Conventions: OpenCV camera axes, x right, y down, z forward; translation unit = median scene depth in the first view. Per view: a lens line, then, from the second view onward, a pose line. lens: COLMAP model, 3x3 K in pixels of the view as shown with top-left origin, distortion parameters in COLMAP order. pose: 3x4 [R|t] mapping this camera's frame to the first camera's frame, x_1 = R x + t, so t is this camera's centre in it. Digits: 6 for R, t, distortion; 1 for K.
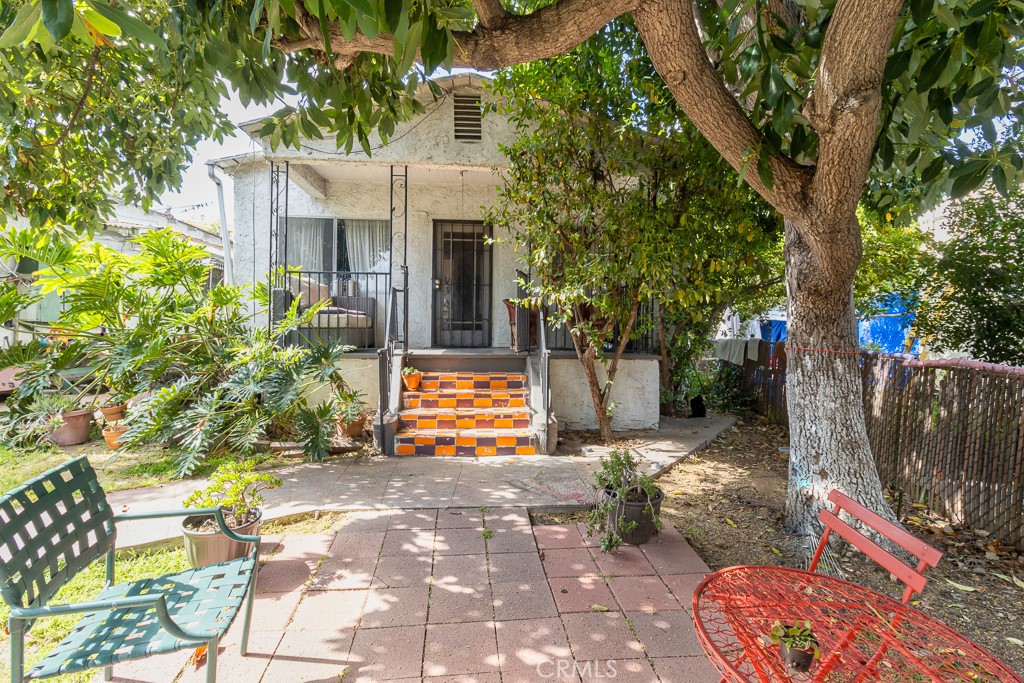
lens RADIAL K [[476.3, 0, 518.9], [0, 476.3, 328.2], [0, 0, 1]] dist [0.001175, -0.000145]
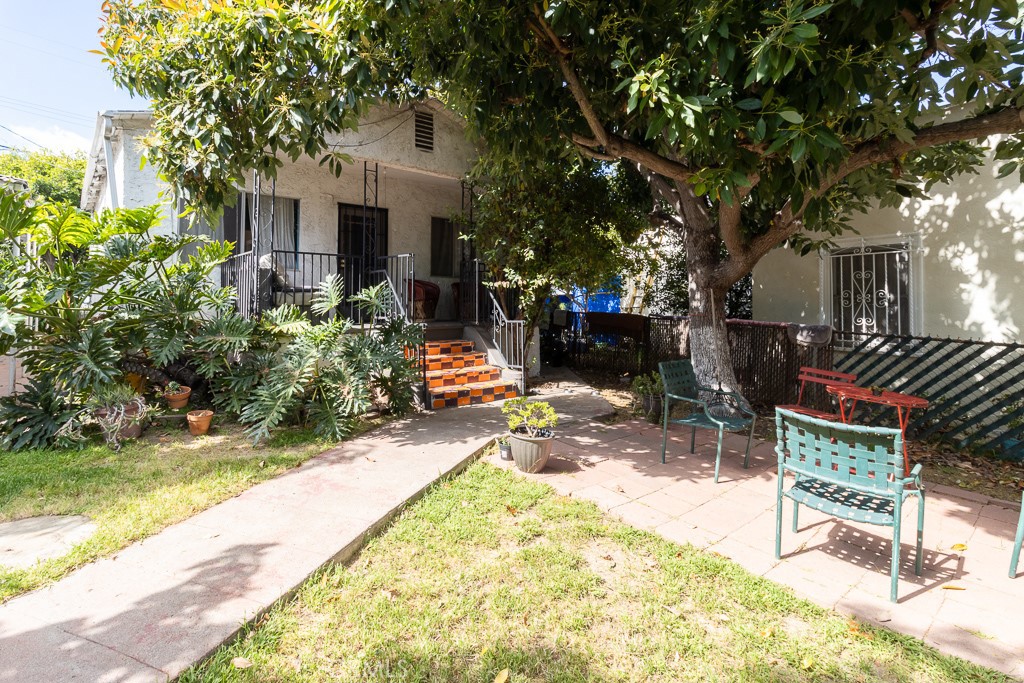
lens RADIAL K [[497.9, 0, 458.7], [0, 497.9, 287.5], [0, 0, 1]] dist [0.004586, 0.000181]
pose [[0.843271, 0.009836, 0.537399, -0.756437], [0.004294, 0.999677, -0.025034, -0.012950], [-0.537471, 0.023417, 0.842957, -0.111407]]
